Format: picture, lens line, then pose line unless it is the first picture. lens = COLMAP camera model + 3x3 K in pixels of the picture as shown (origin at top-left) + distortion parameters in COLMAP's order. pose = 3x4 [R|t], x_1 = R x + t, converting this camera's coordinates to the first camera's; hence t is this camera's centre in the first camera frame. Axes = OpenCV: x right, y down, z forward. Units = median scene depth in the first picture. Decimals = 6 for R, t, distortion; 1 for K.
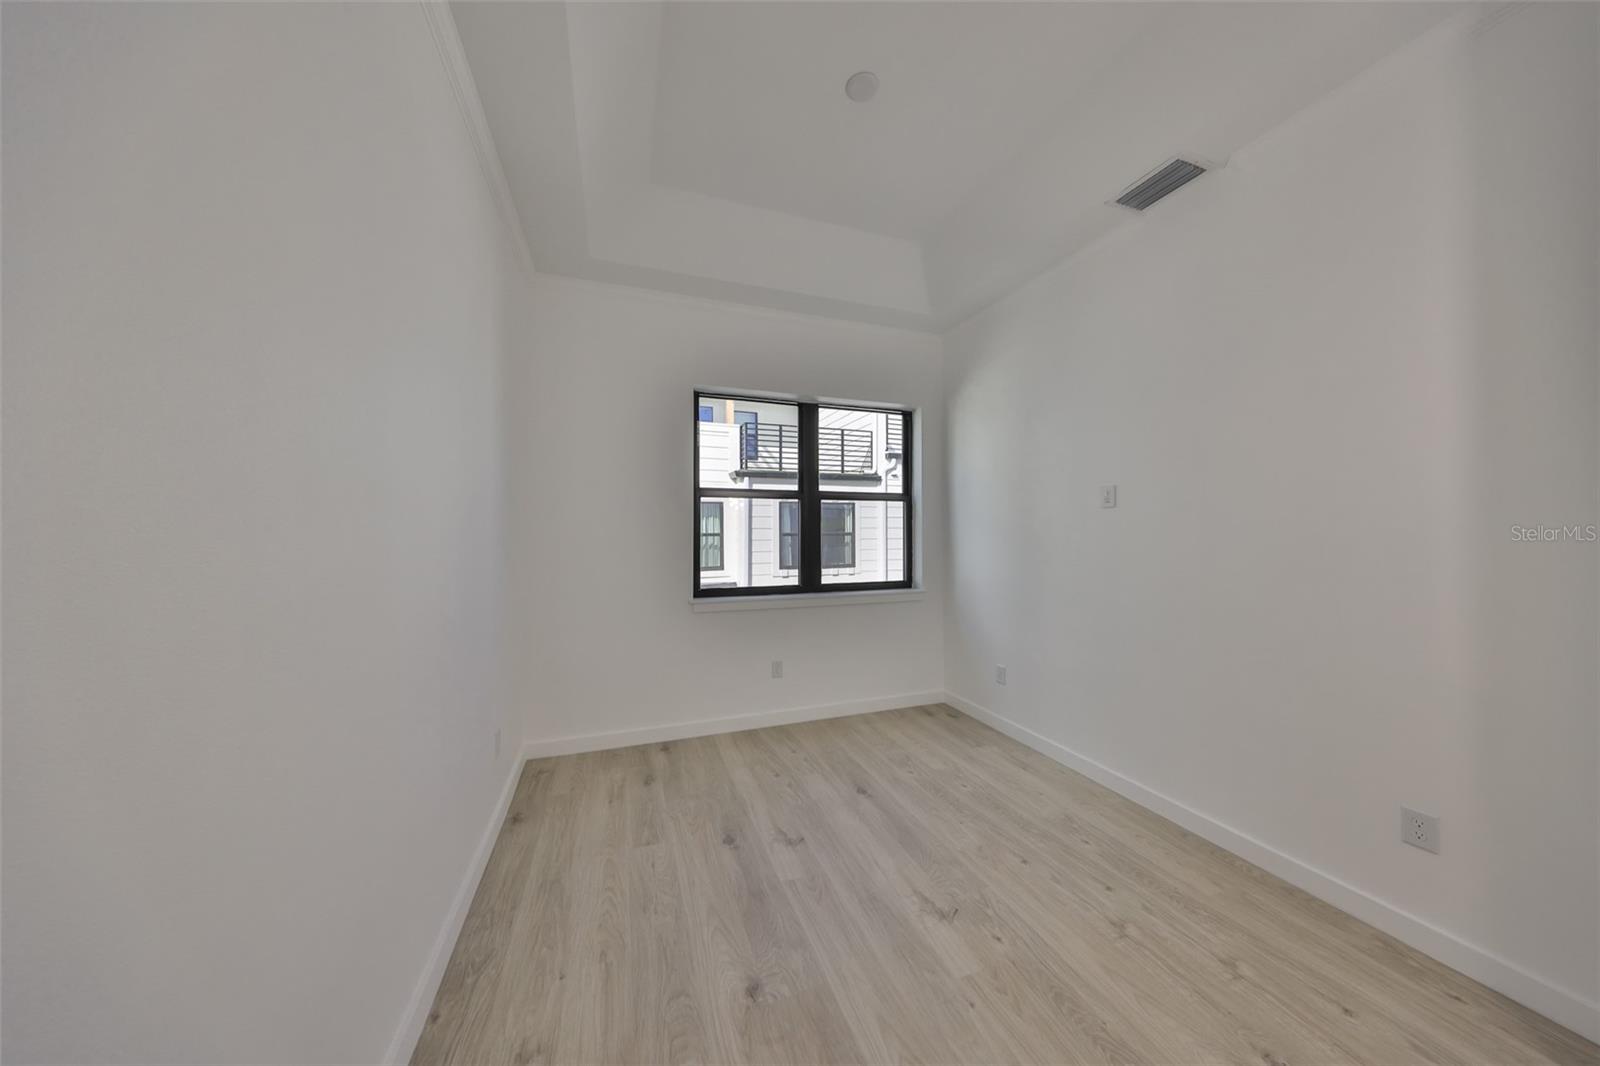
lens RADIAL K [[501.7, 0, 803.1], [0, 501.7, 529.9], [0, 0, 1]] dist [0.000908, 0.000084]
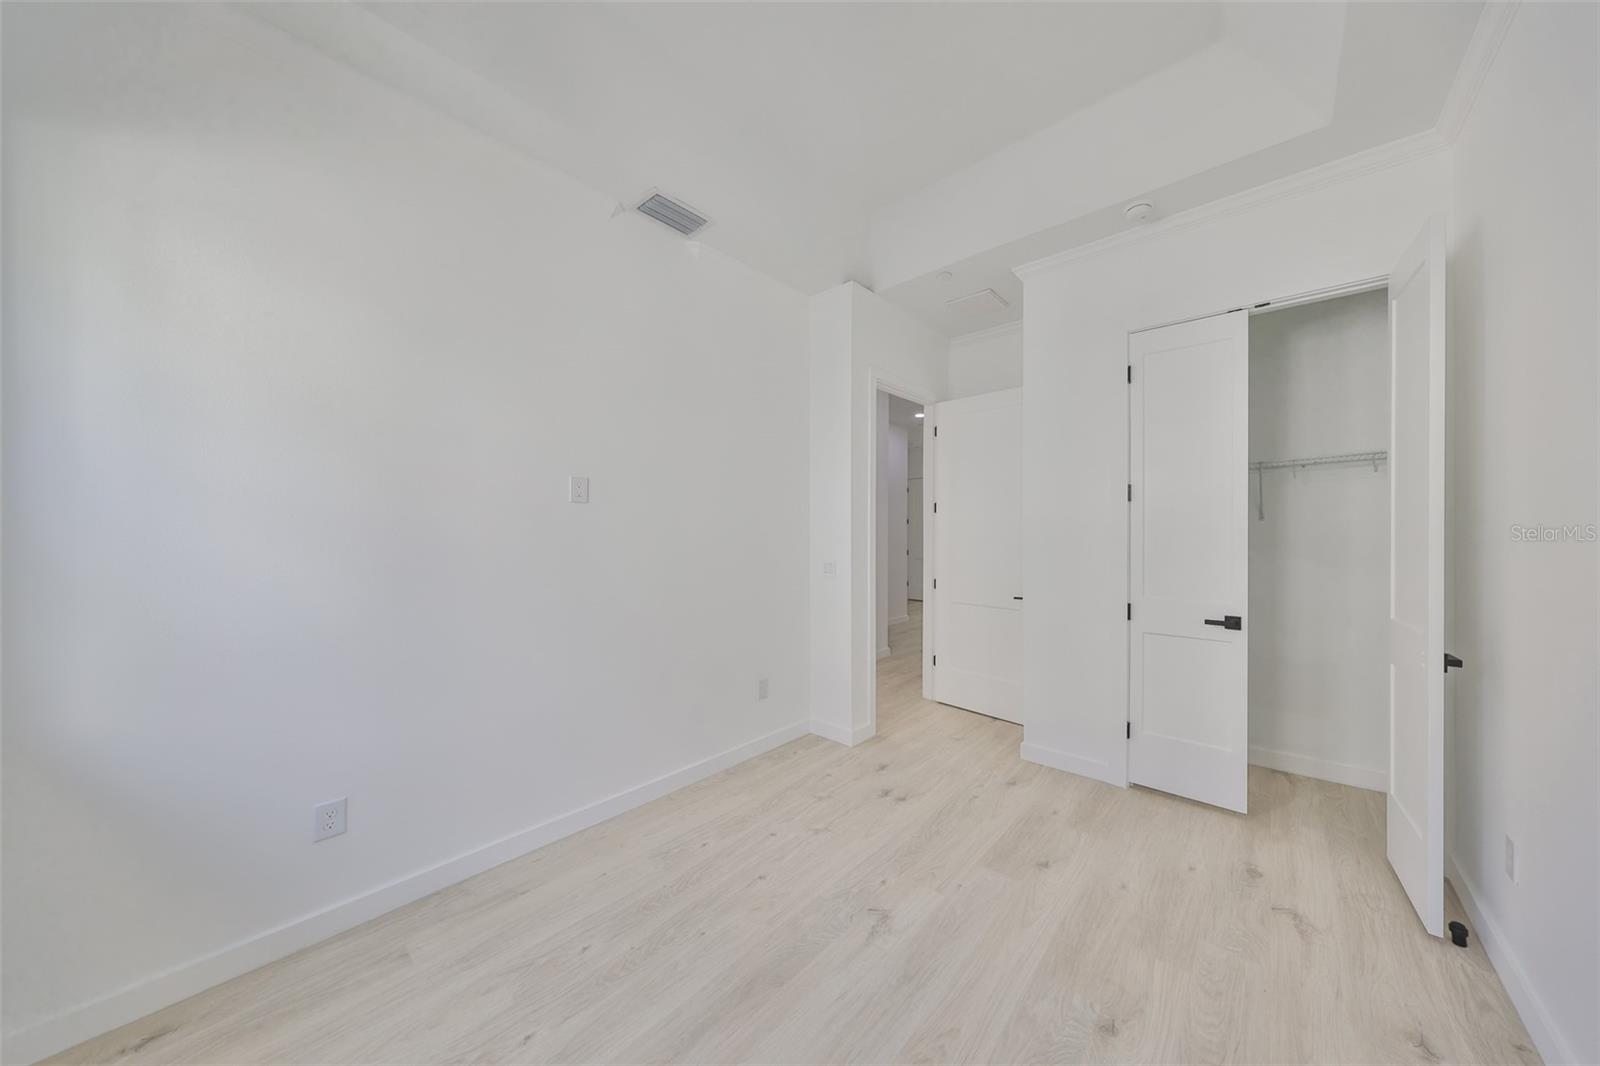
lens RADIAL K [[501.7, 0, 803.1], [0, 501.7, 529.9], [0, 0, 1]] dist [0.000908, 0.000084]
pose [[-0.446683, 0.006371, 0.894669, -0.588588], [-0.007425, 0.999914, -0.010828, -0.027388], [-0.894661, -0.011480, -0.446597, 1.633331]]
